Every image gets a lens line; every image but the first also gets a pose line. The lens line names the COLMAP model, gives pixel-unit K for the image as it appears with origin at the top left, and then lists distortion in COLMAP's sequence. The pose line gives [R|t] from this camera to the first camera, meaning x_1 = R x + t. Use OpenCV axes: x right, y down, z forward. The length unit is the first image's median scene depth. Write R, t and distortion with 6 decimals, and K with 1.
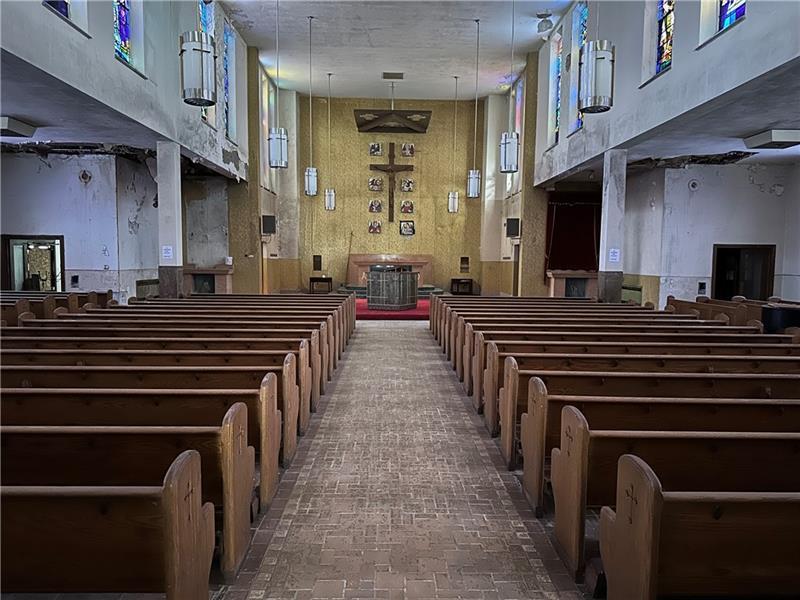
lens RADIAL K [[565.5, 0, 399.7], [0, 565.5, 306.9], [0, 0, 1]] dist [0.057123, -0.056422]
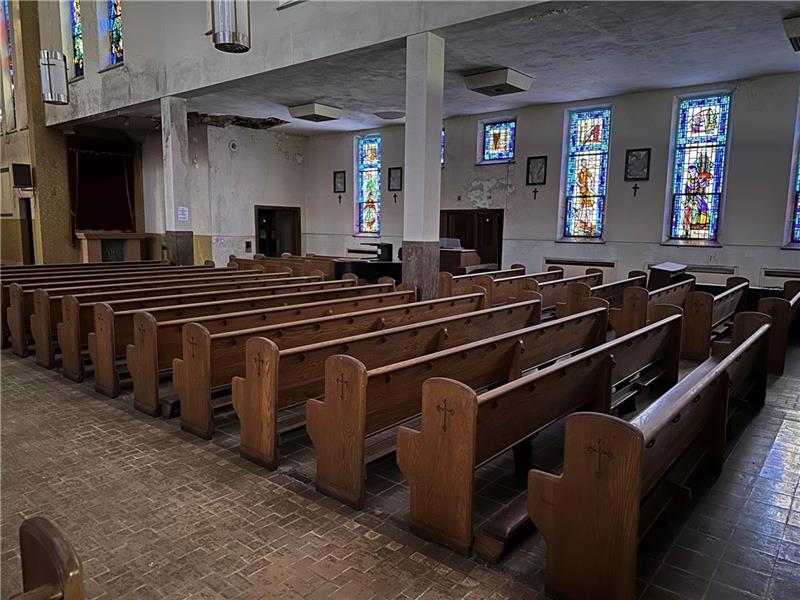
lens RADIAL K [[565.5, 0, 398.0], [0, 565.5, 305.4], [0, 0, 1]] dist [0.057123, -0.056422]
pose [[0.644291, -0.112208, 0.756504, -0.114682], [0.060677, 0.993560, 0.095693, -0.009781], [-0.762370, -0.015752, 0.646950, 0.122416]]
